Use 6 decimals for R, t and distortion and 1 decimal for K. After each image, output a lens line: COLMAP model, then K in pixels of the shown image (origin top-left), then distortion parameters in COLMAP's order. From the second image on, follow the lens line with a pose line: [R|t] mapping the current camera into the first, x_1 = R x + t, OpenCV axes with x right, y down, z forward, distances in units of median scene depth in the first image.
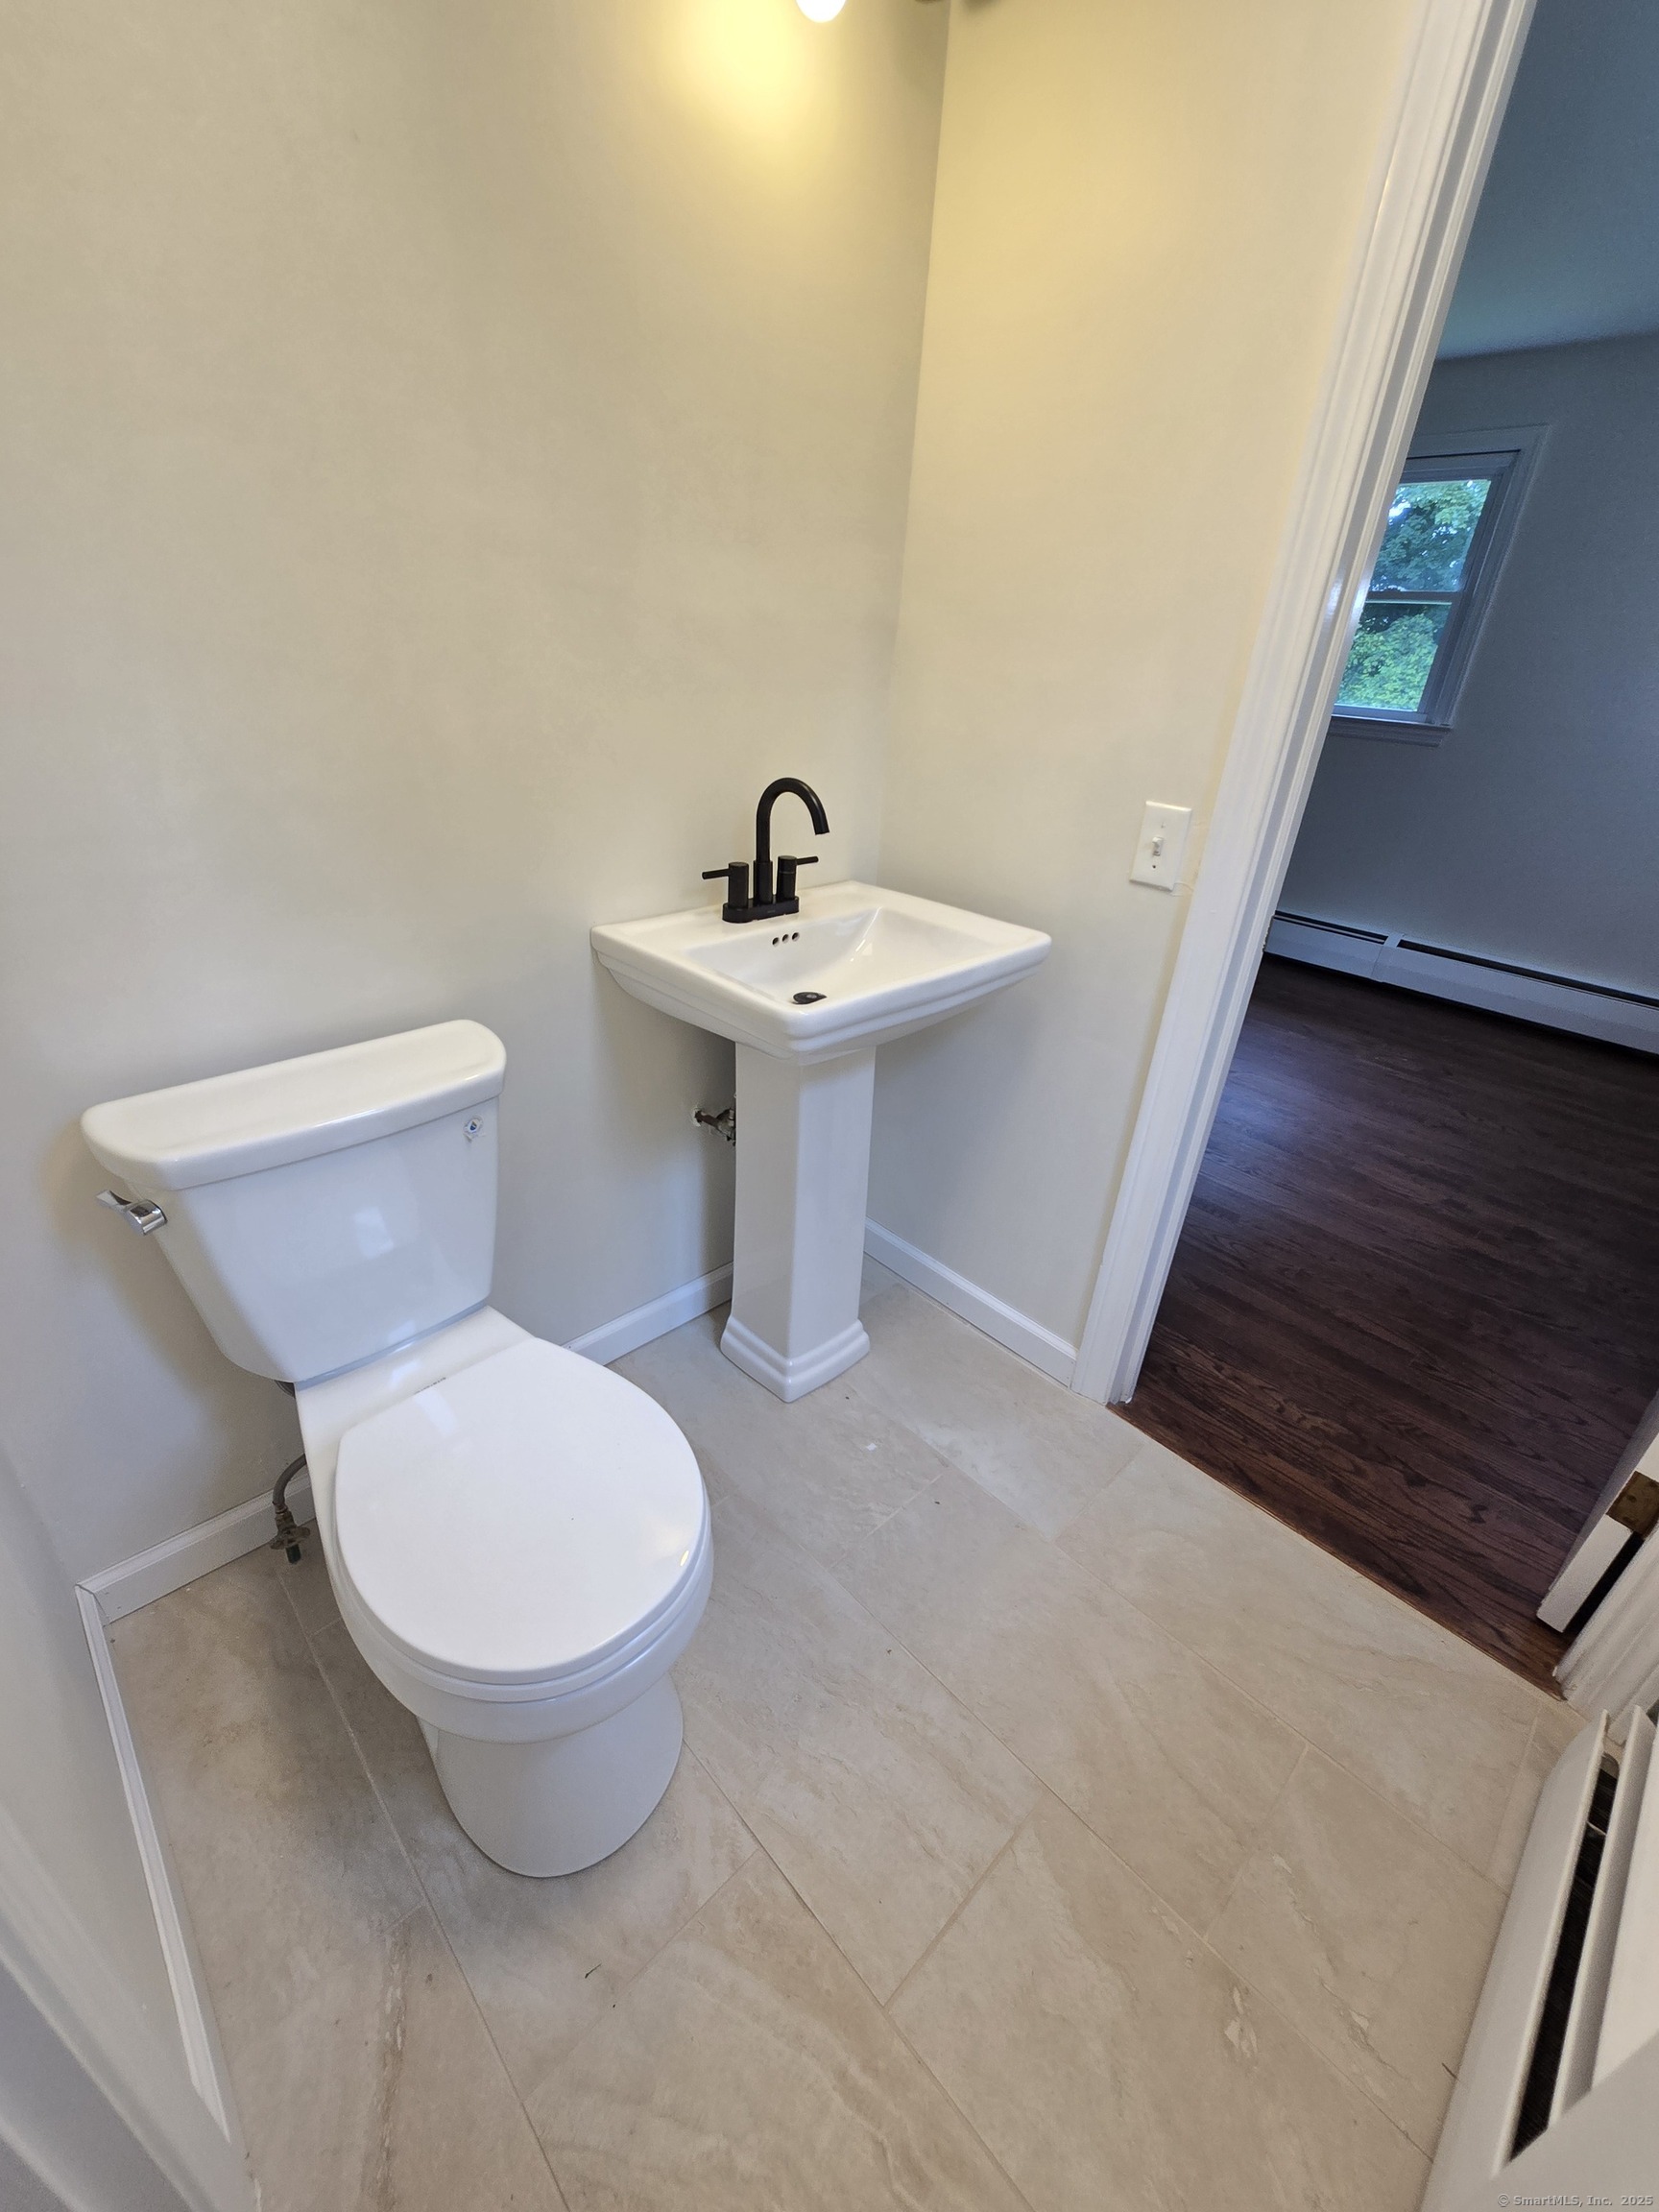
lens RADIAL K [[913.4, 0, 829.5], [0, 913.4, 1106.0], [0, 0, 1]] dist [-0.000335, -0.000014]
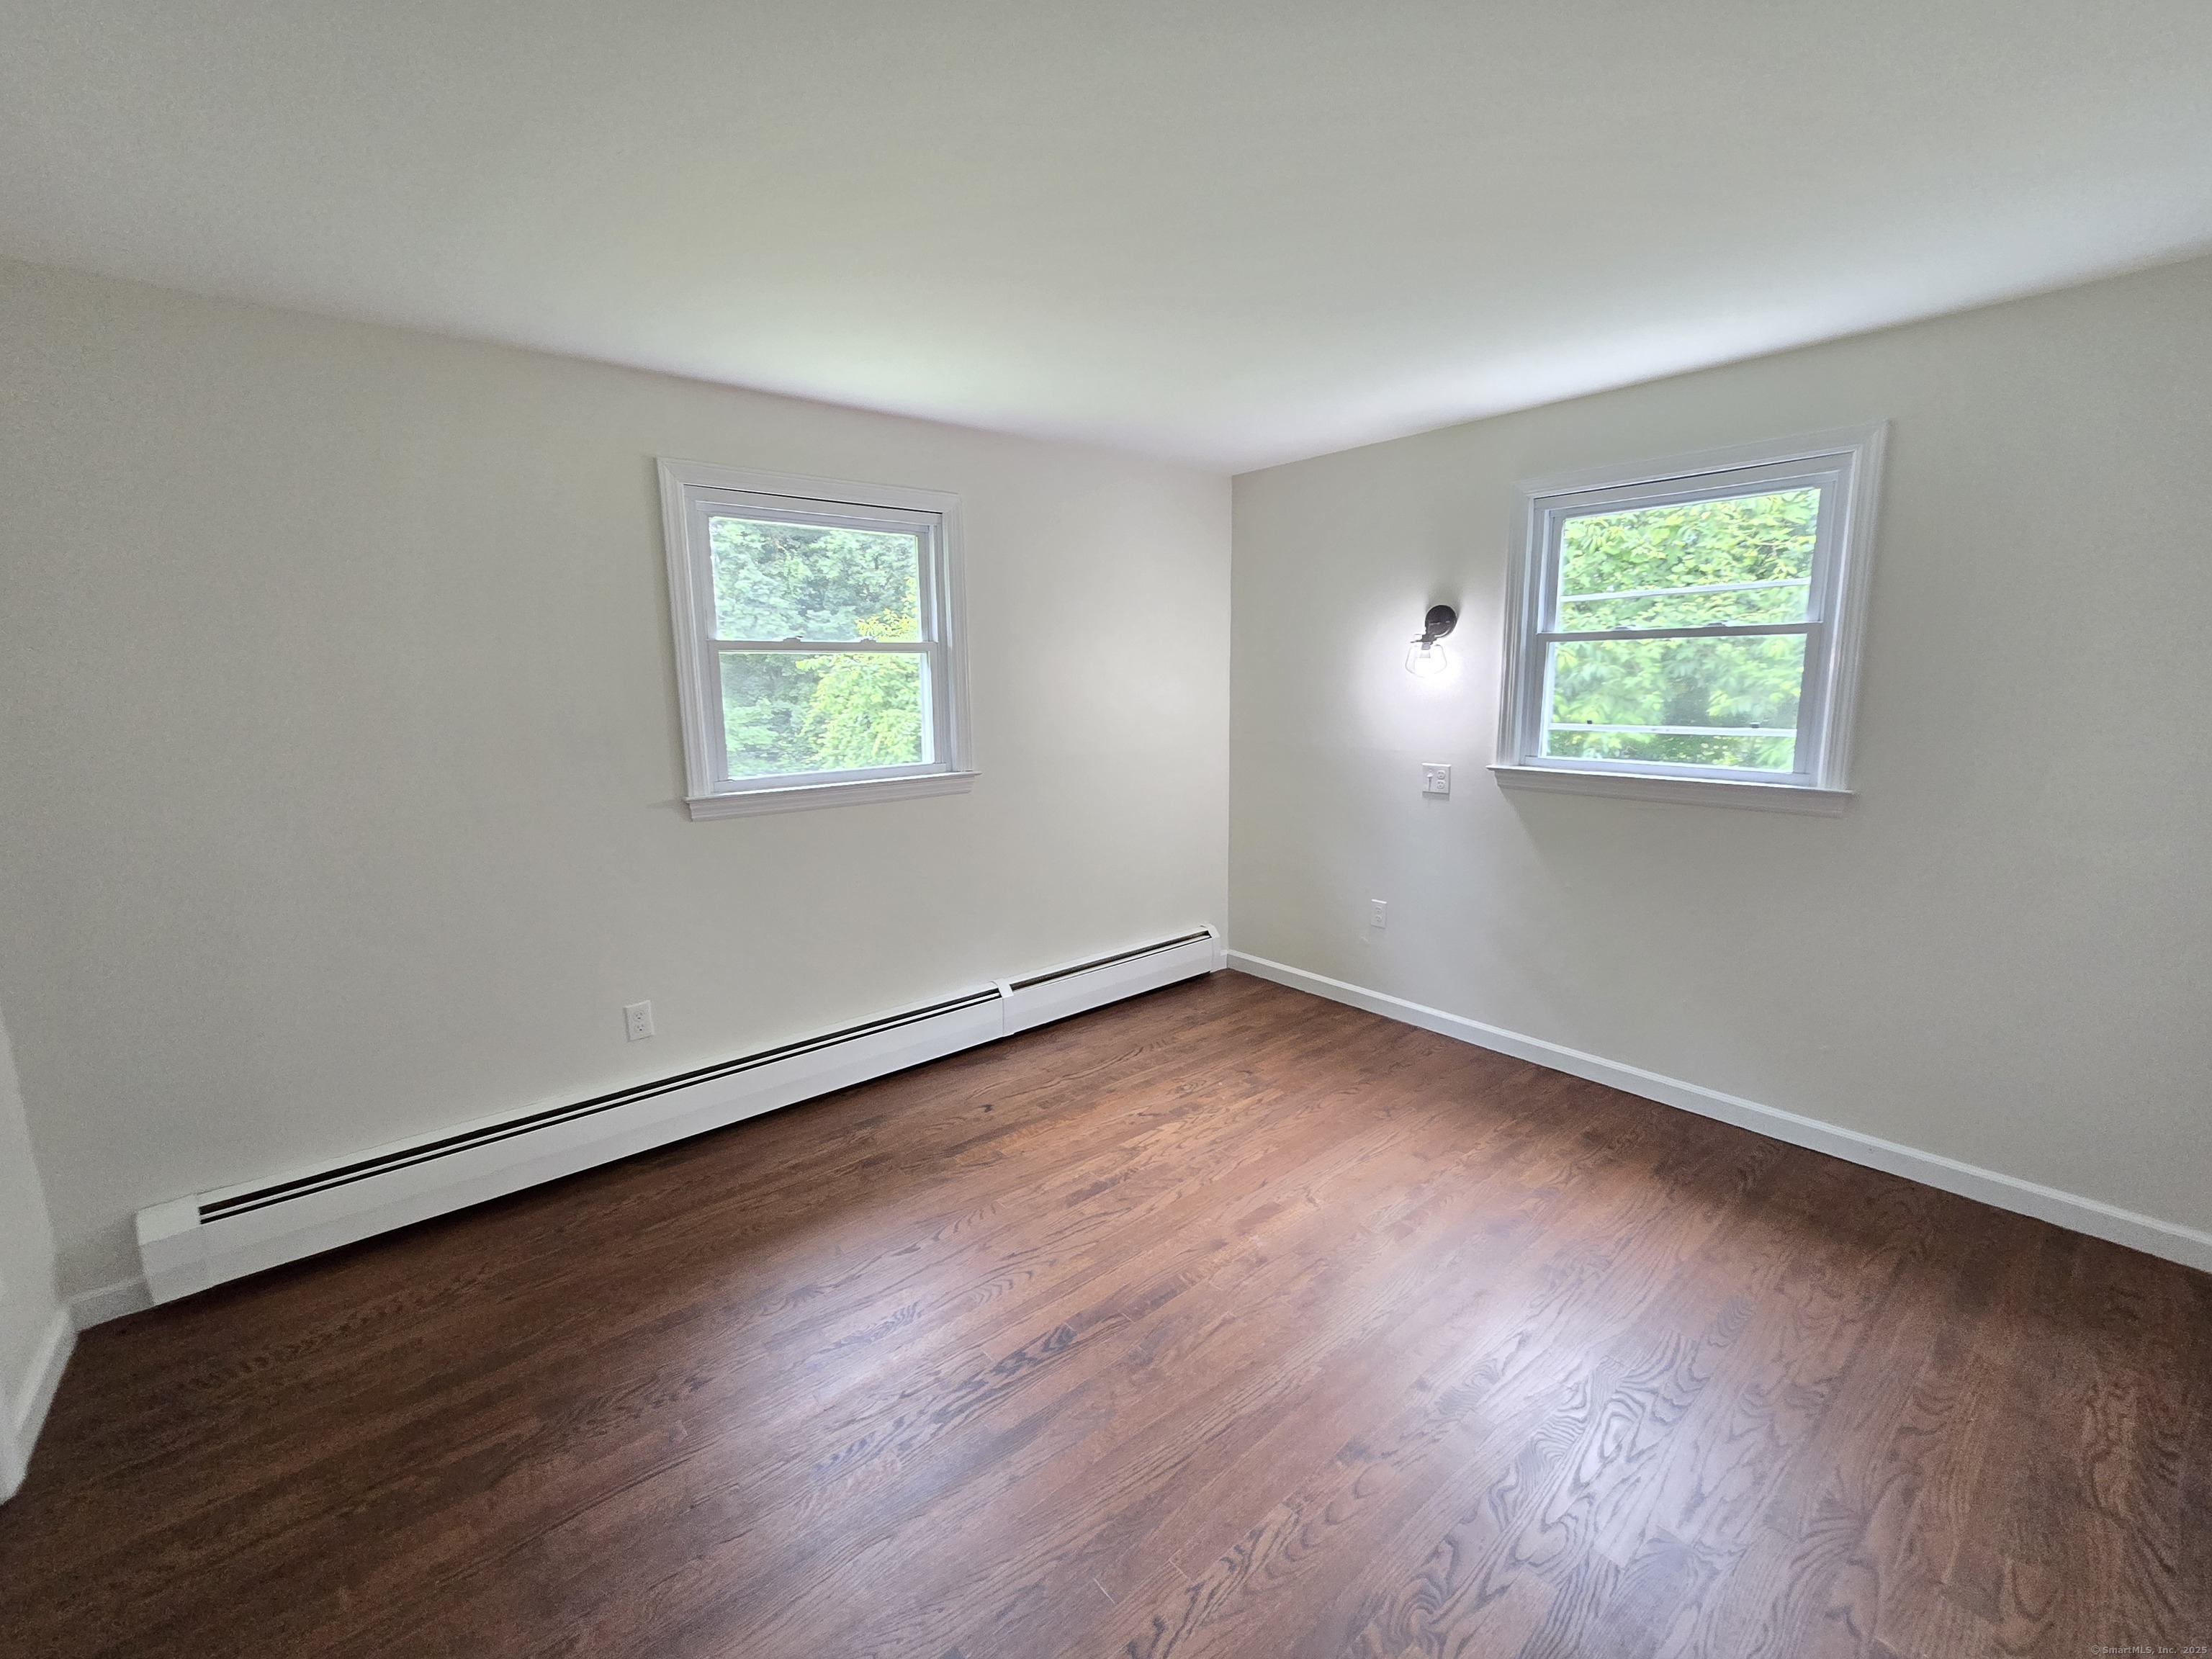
lens RADIAL K [[913.4, 0, 1106.0], [0, 913.4, 829.5], [0, 0, 1]] dist [-0.000335, -0.000014]
pose [[0.075427, -0.226701, 0.971039, -0.286733], [0.471718, 0.866068, 0.165553, -0.553741], [-0.878517, 0.445570, 0.172263, 0.905305]]
